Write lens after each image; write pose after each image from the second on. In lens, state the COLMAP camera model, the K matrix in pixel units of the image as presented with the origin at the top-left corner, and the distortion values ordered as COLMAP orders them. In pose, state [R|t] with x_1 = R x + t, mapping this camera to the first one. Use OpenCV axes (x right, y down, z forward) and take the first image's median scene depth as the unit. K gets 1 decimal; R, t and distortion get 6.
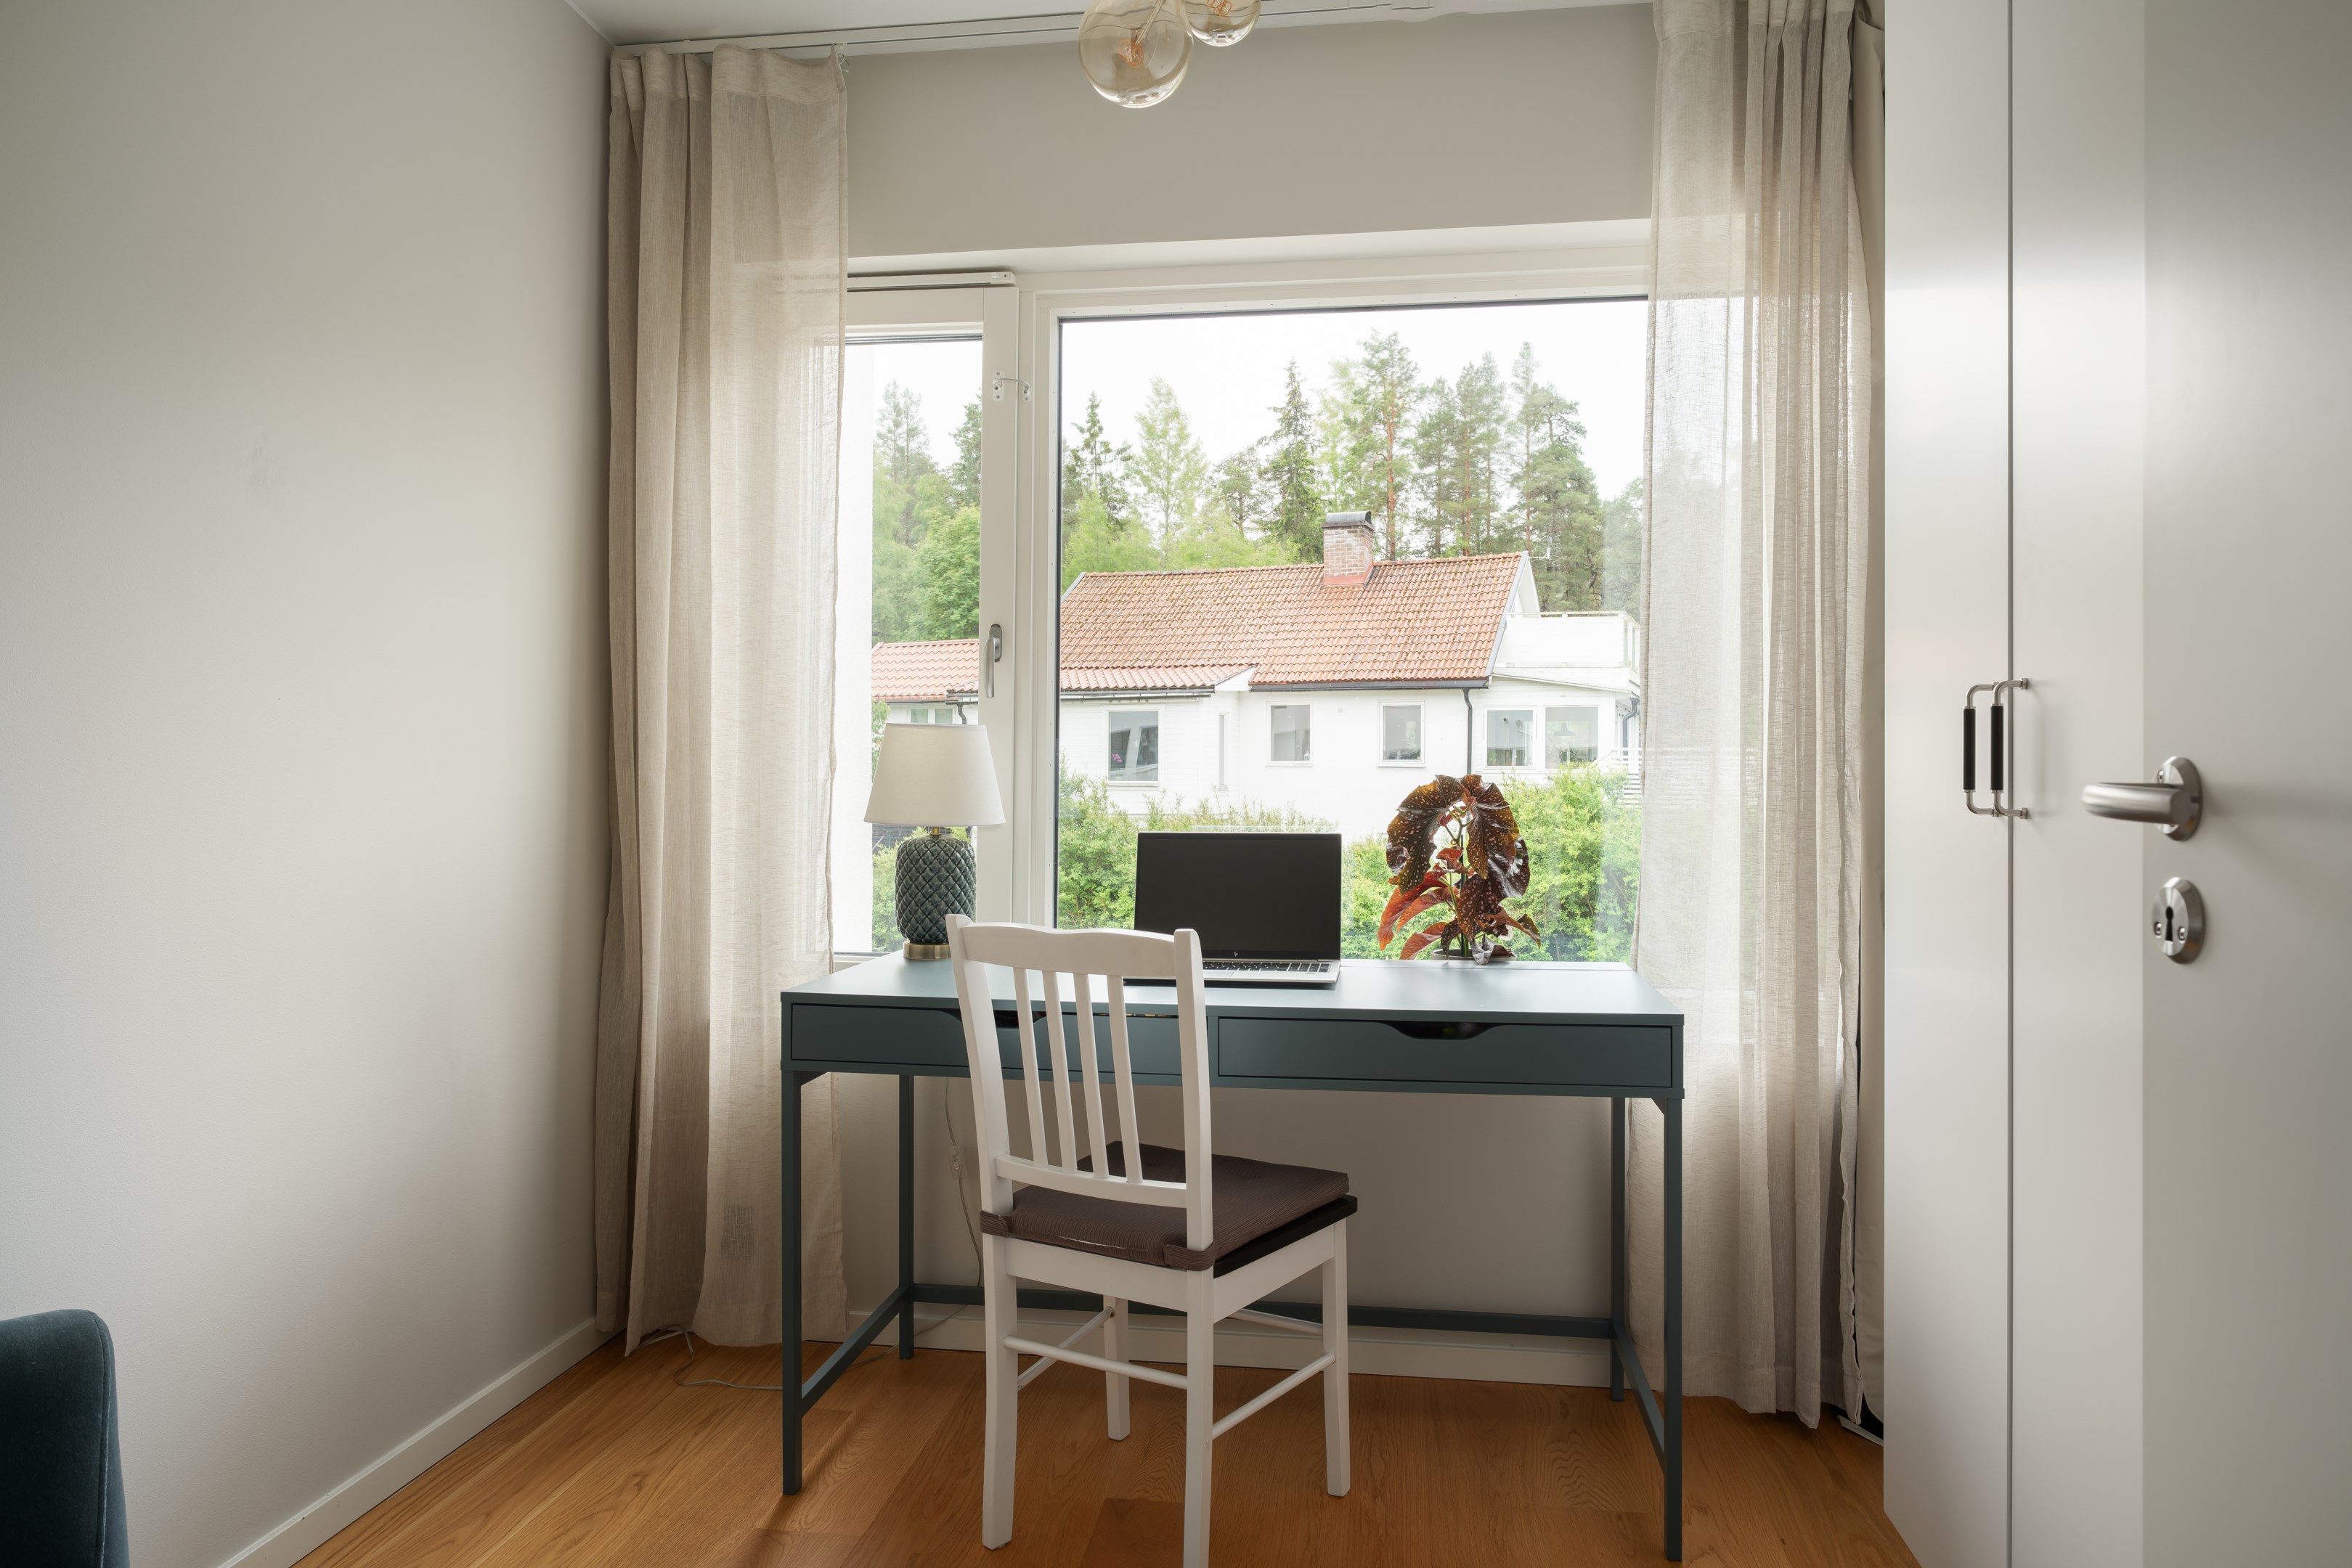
lens RADIAL K [[1502.8, 0, 1171.5], [0, 1502.8, 777.0], [0, 0, 1]] dist [-0.000009, 0.000681]
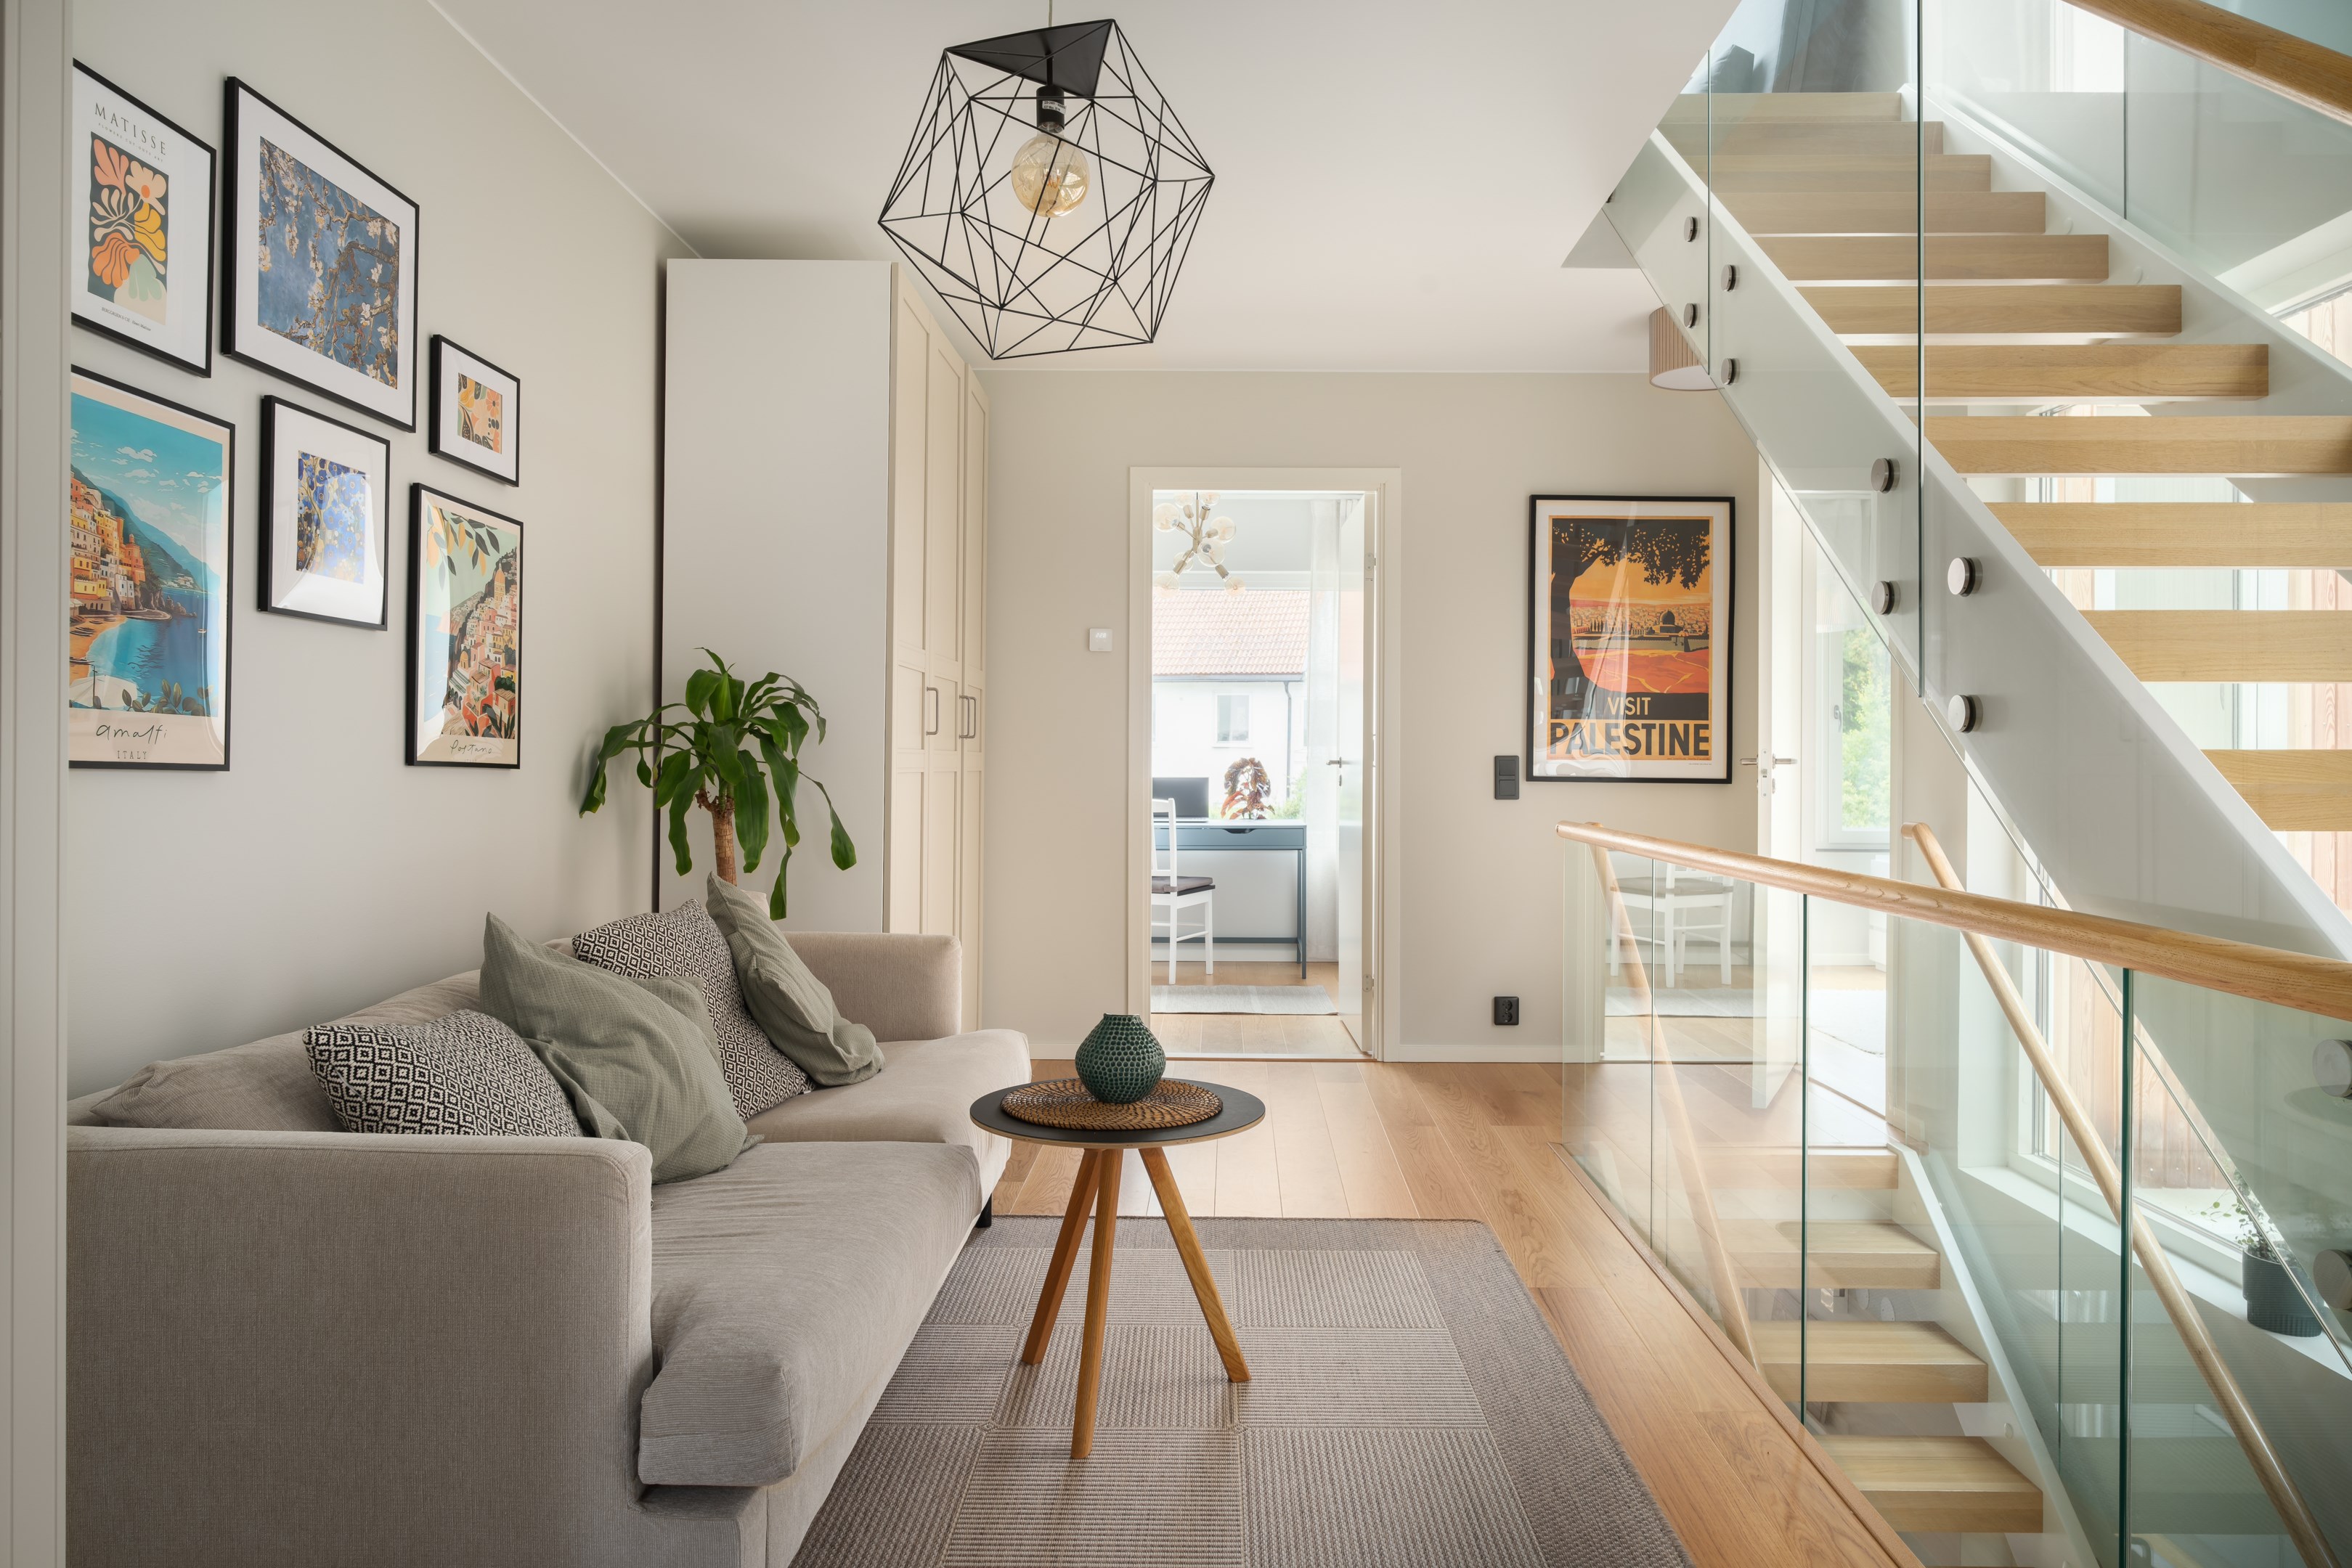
lens RADIAL K [[1502.8, 0, 1178.1], [0, 1502.8, 774.8], [0, 0, 1]] dist [-0.000009, 0.000681]
pose [[0.993488, -0.008804, 0.113594, -0.278223], [0.007407, 0.999892, 0.012720, -0.006047], [-0.113693, -0.011796, 0.993446, -1.902148]]
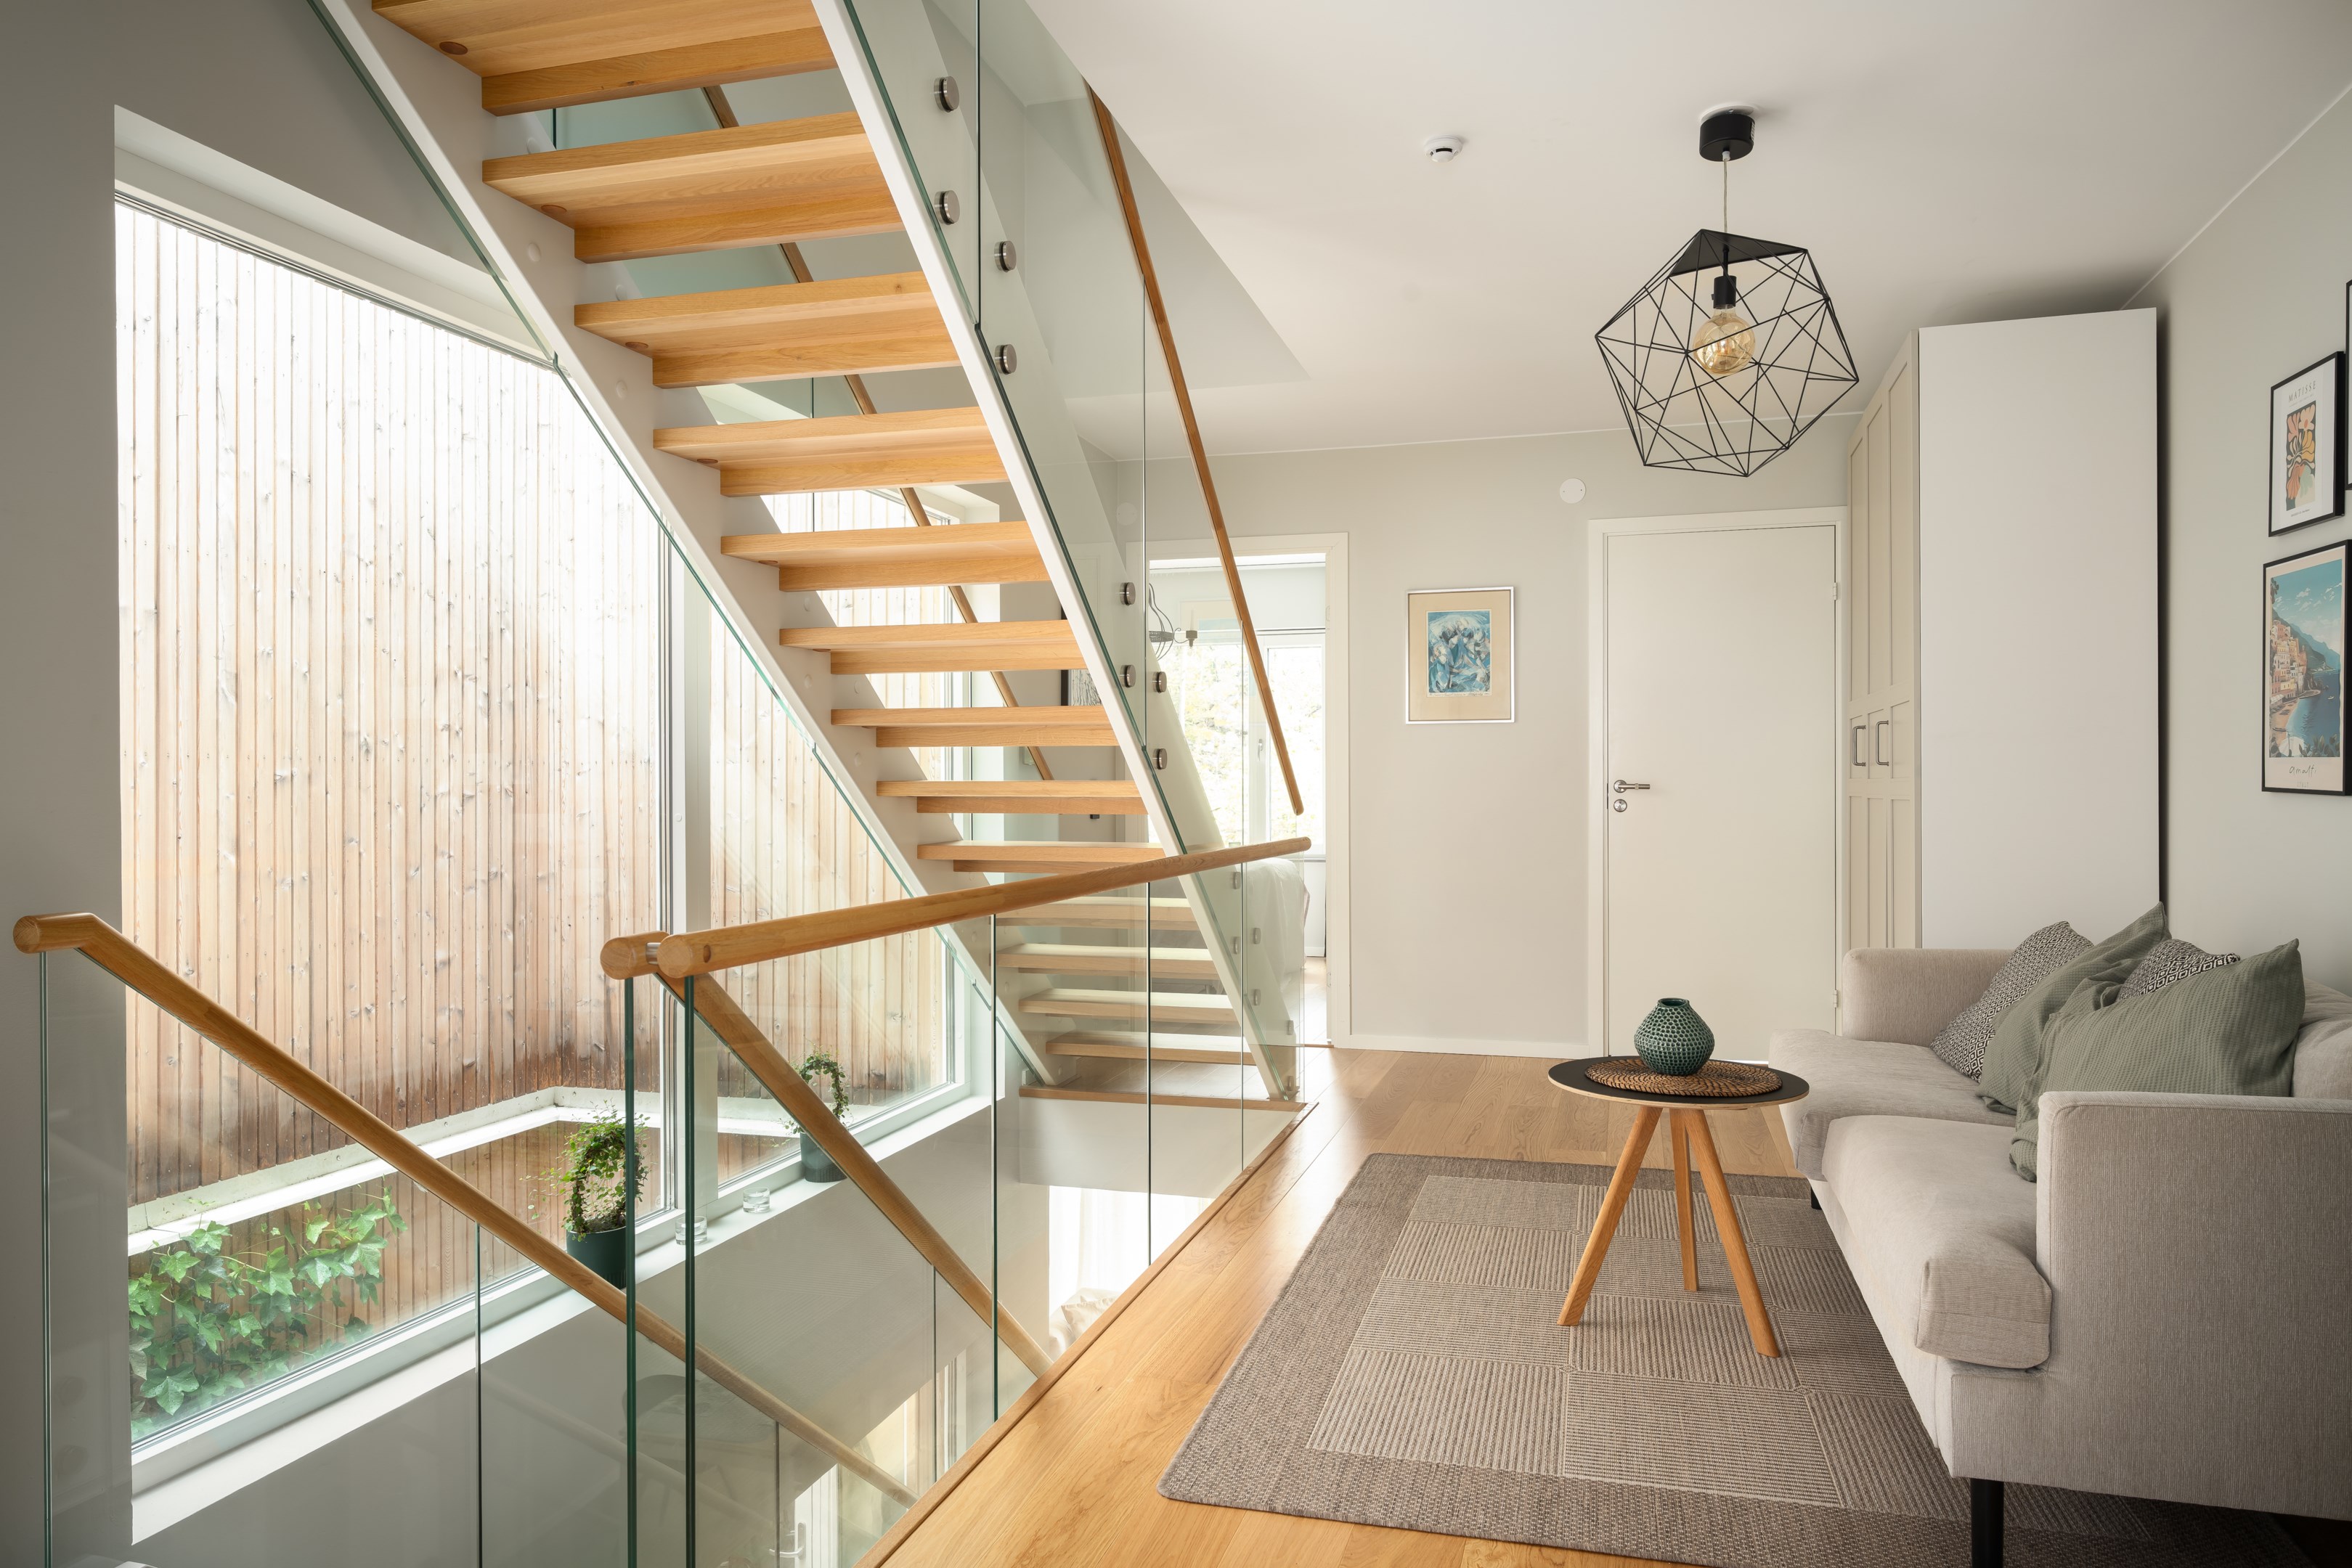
lens RADIAL K [[1502.8, 0, 1170.1], [0, 1502.8, 783.3], [0, 0, 1]] dist [-0.000009, 0.000681]
pose [[-0.989551, -0.008420, 0.143938, 0.226971], [-0.009757, 0.999916, -0.008584, 0.018501], [-0.143854, -0.009899, -0.989549, 1.876222]]
